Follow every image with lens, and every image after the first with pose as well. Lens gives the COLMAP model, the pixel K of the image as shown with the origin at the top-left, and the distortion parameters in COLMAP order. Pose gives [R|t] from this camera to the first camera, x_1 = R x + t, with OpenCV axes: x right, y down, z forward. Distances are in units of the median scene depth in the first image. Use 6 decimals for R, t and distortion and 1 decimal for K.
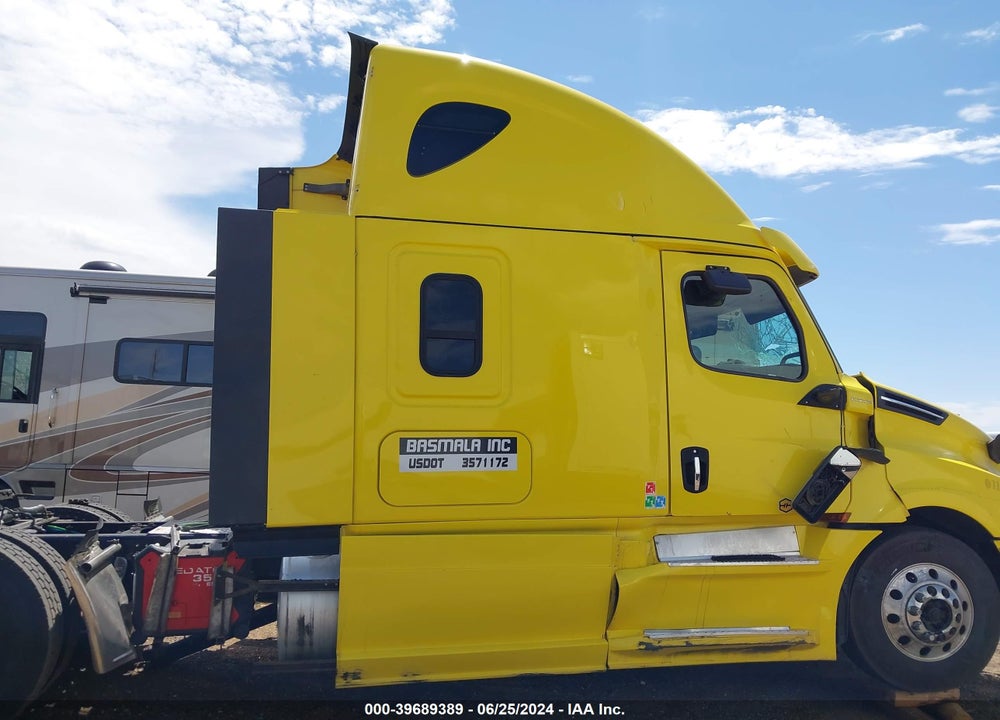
lens RADIAL K [[771.6, 0, 508.4], [0, 771.6, 365.2], [0, 0, 1]] dist [0.044892, -0.067924]
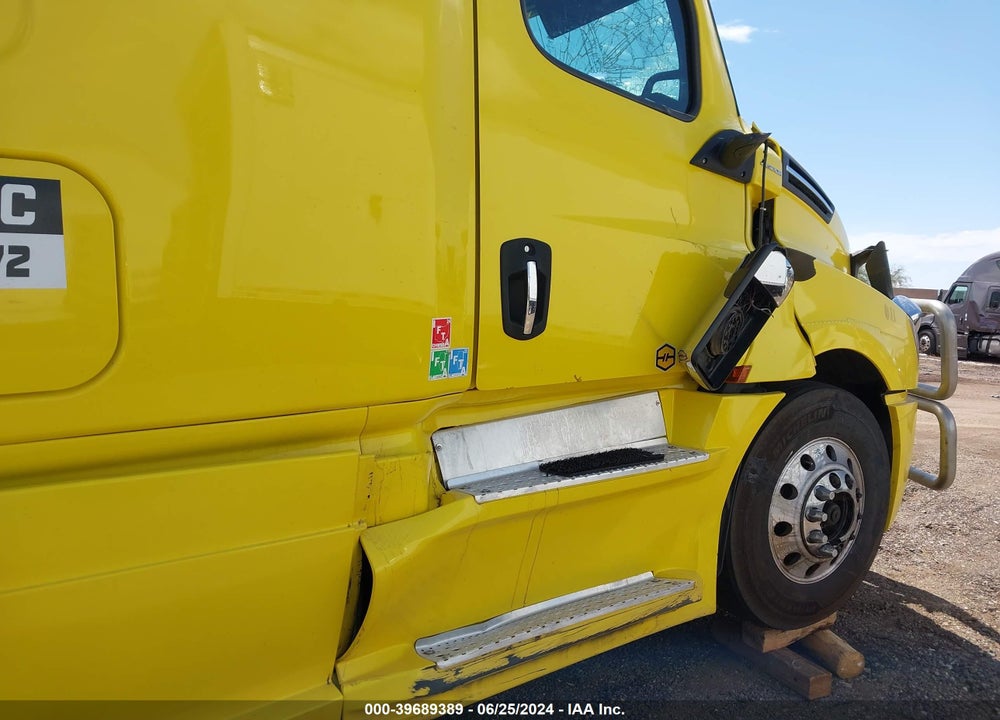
lens RADIAL K [[783.7, 0, 499.4], [0, 783.7, 373.5], [0, 0, 1]] dist [0.031566, -0.008178]
pose [[0.905055, -0.044758, 0.422933, 0.029682], [-0.049986, 0.976359, 0.210295, 0.085172], [-0.422347, -0.211470, 0.881422, 0.577423]]
